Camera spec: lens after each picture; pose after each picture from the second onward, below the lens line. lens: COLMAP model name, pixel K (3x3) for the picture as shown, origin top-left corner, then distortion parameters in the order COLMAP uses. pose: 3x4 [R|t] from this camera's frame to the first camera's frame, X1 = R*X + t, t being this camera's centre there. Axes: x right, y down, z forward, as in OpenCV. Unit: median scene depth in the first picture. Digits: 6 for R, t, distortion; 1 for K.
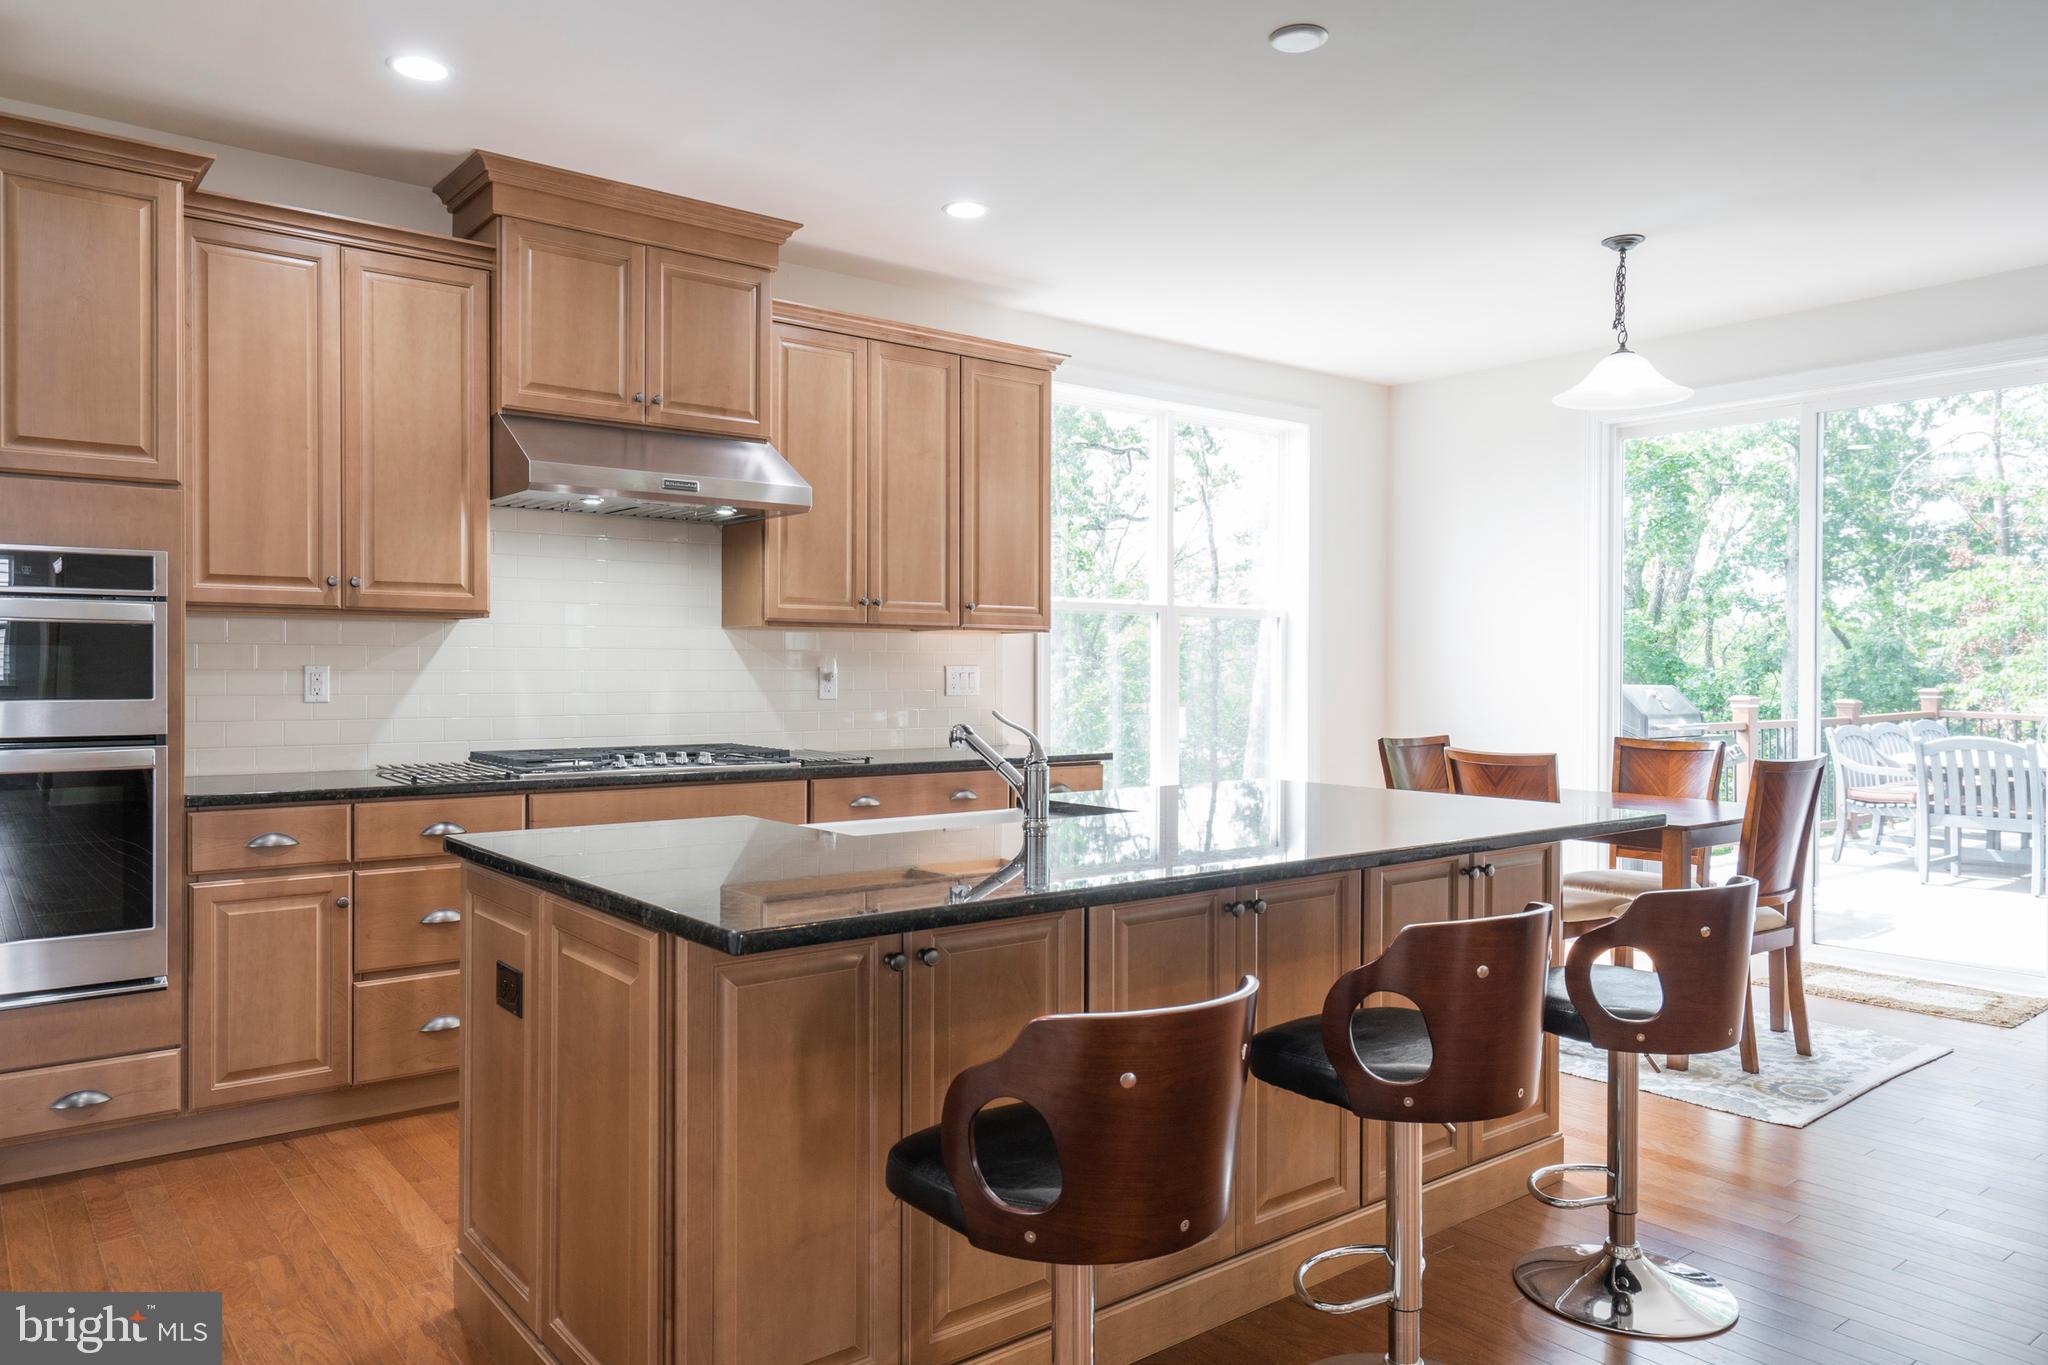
lens RADIAL K [[1363.1, 0, 1016.0], [0, 1363.1, 675.2], [0, 0, 1]] dist [0.004409, -0.000879]
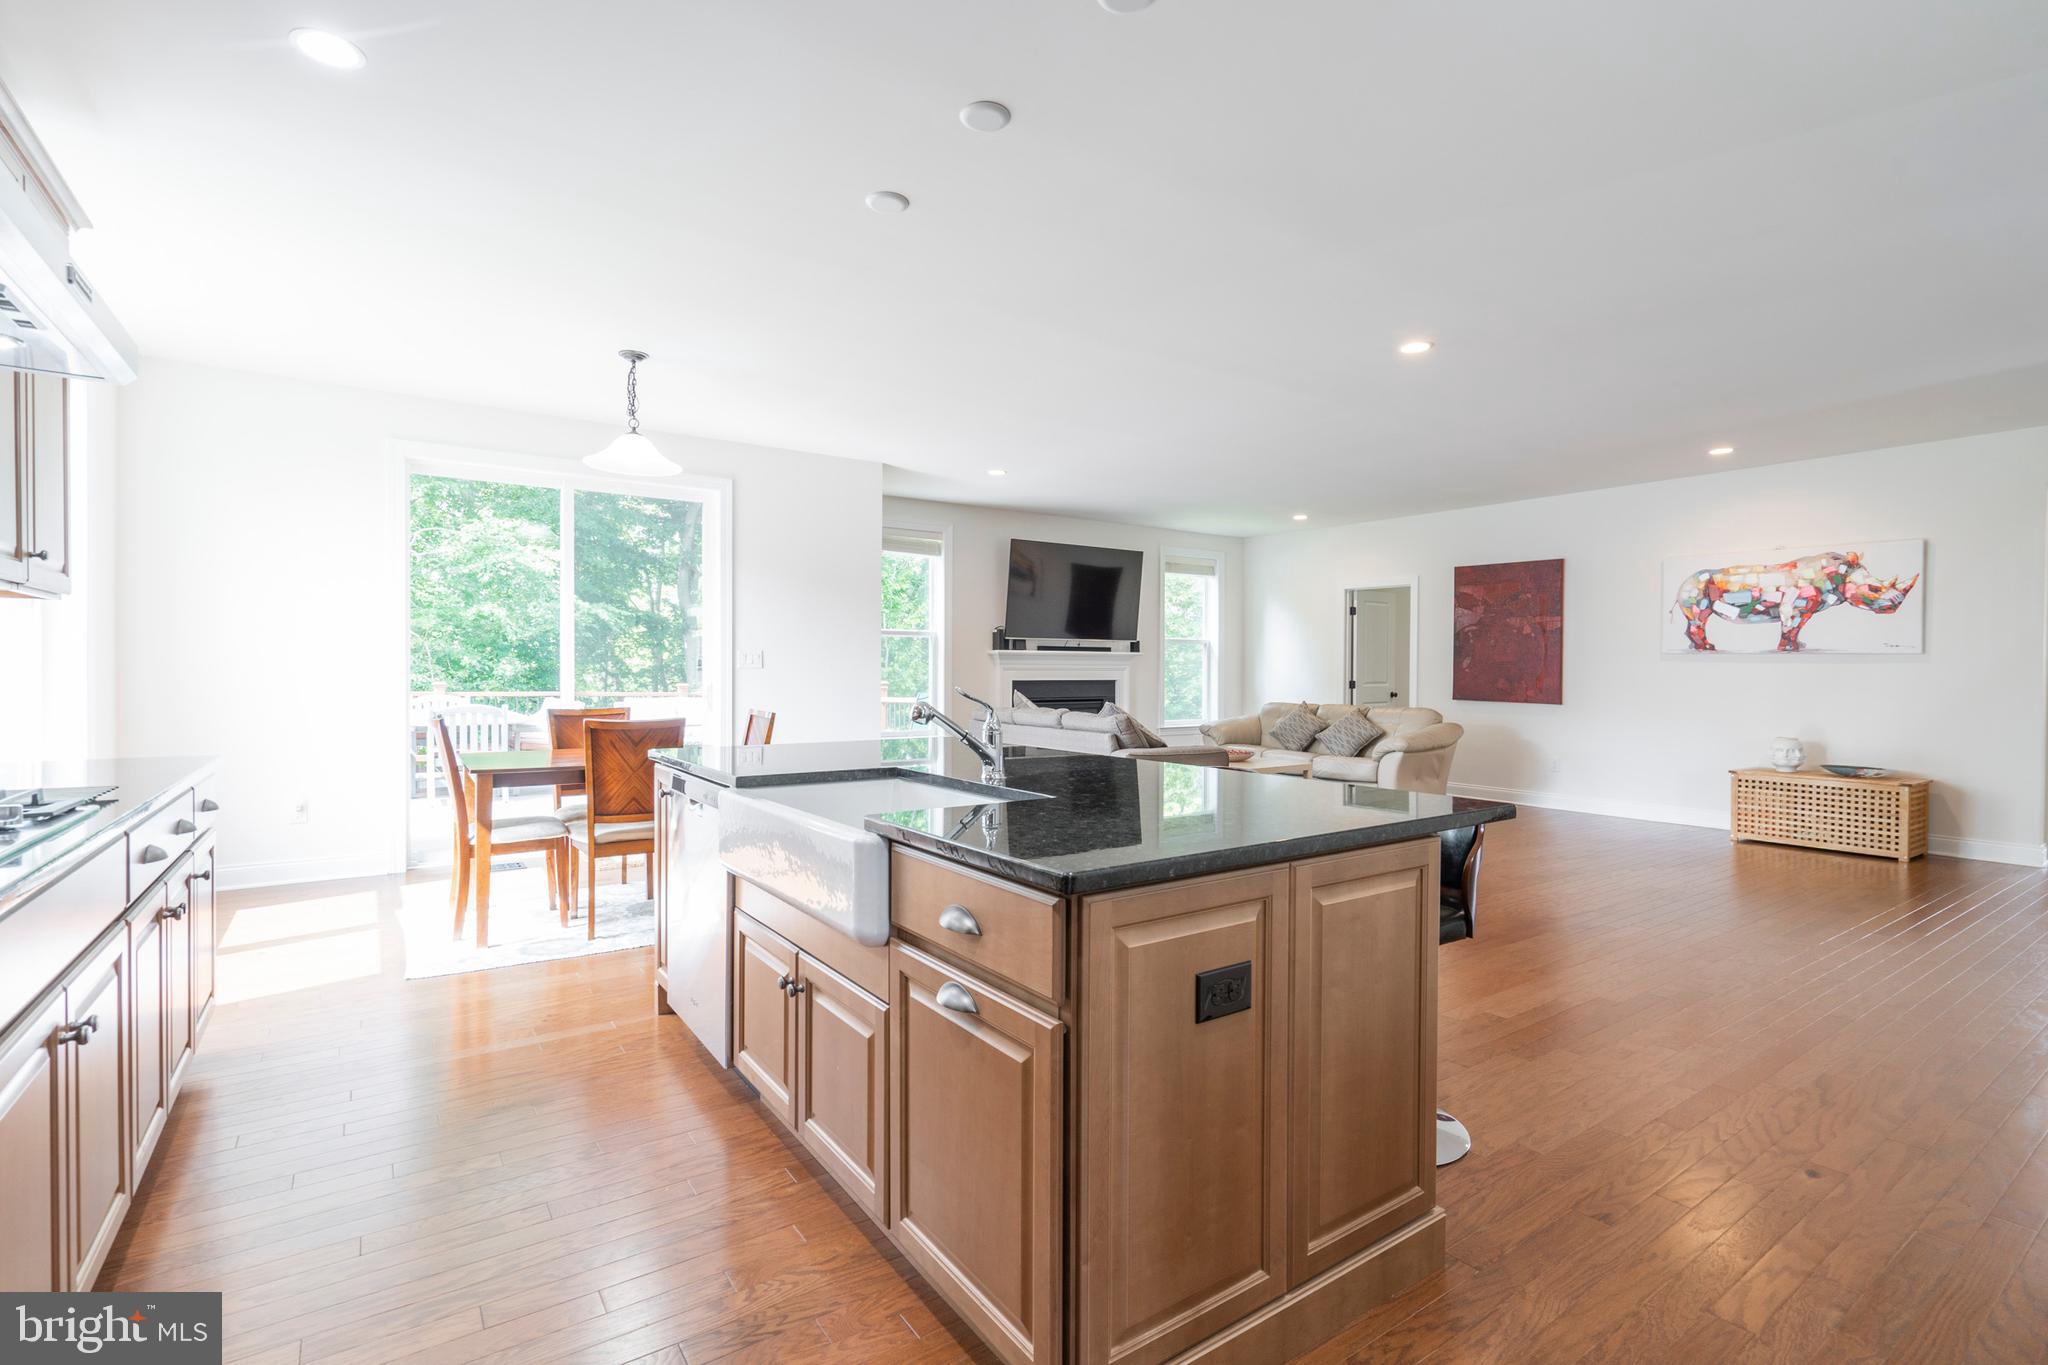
lens RADIAL K [[936.2, 0, 1013.8], [0, 936.2, 679.2], [0, 0, 1]] dist [-0.001337, 0.000604]
pose [[0.033967, -0.011746, 0.999354, -0.546303], [-0.001203, 0.999930, 0.011794, 0.005843], [-0.999422, -0.001603, 0.033951, 0.611049]]
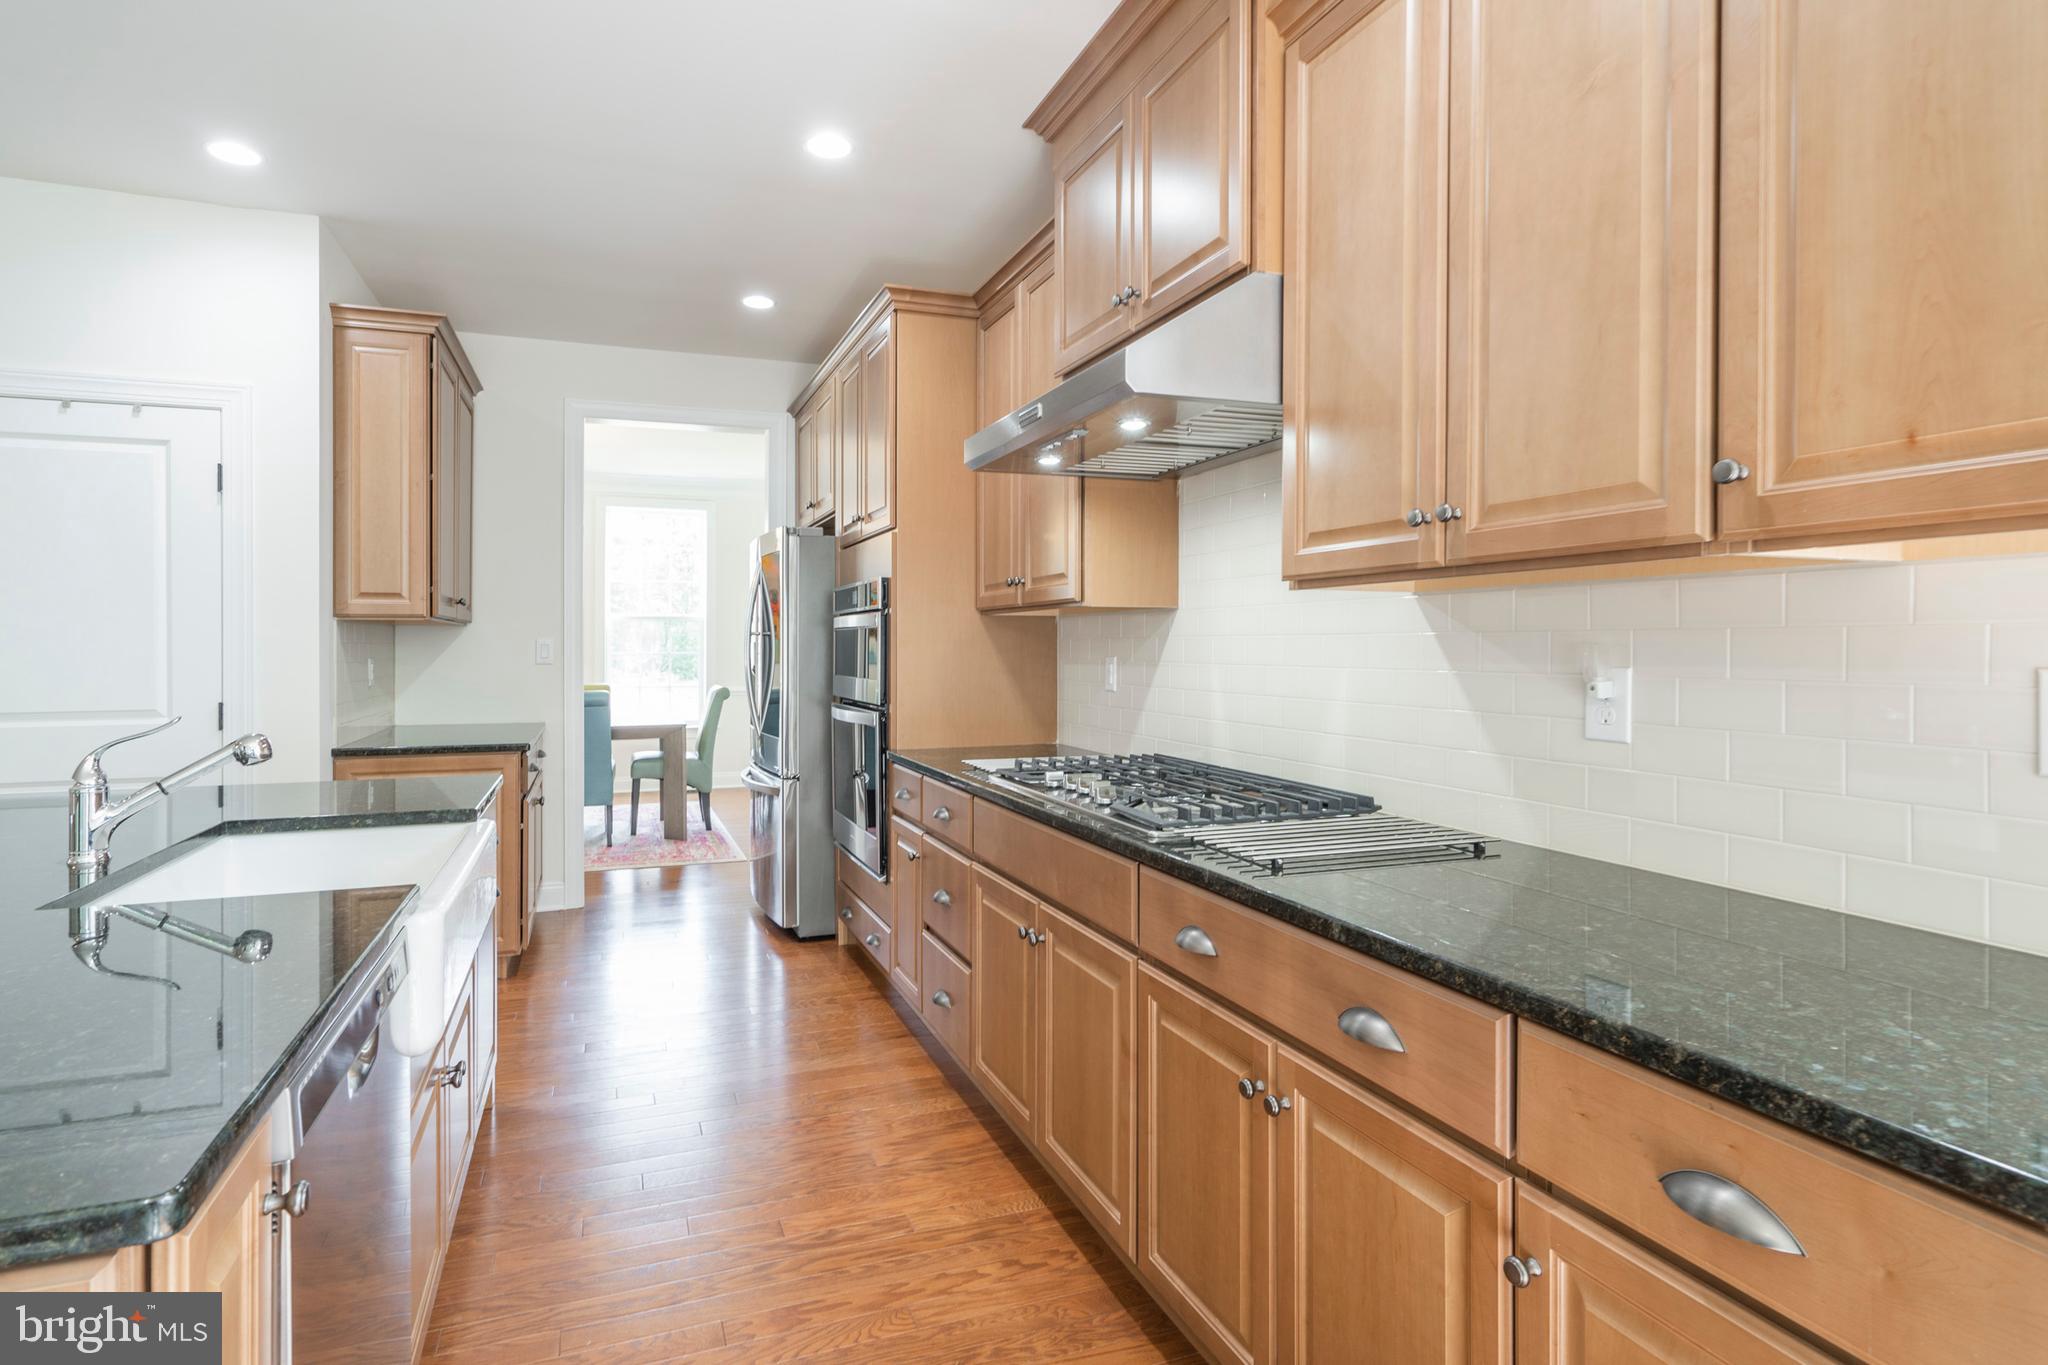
lens RADIAL K [[1032.0, 0, 978.0], [0, 1032.0, 648.4], [0, 0, 1]] dist [-0.009037, 0.002290]
pose [[-0.309912, -0.003147, -0.950760, 0.273862], [-0.006476, 0.999978, -0.001199, -0.011605], [0.950743, 0.005786, -0.309926, 1.067828]]
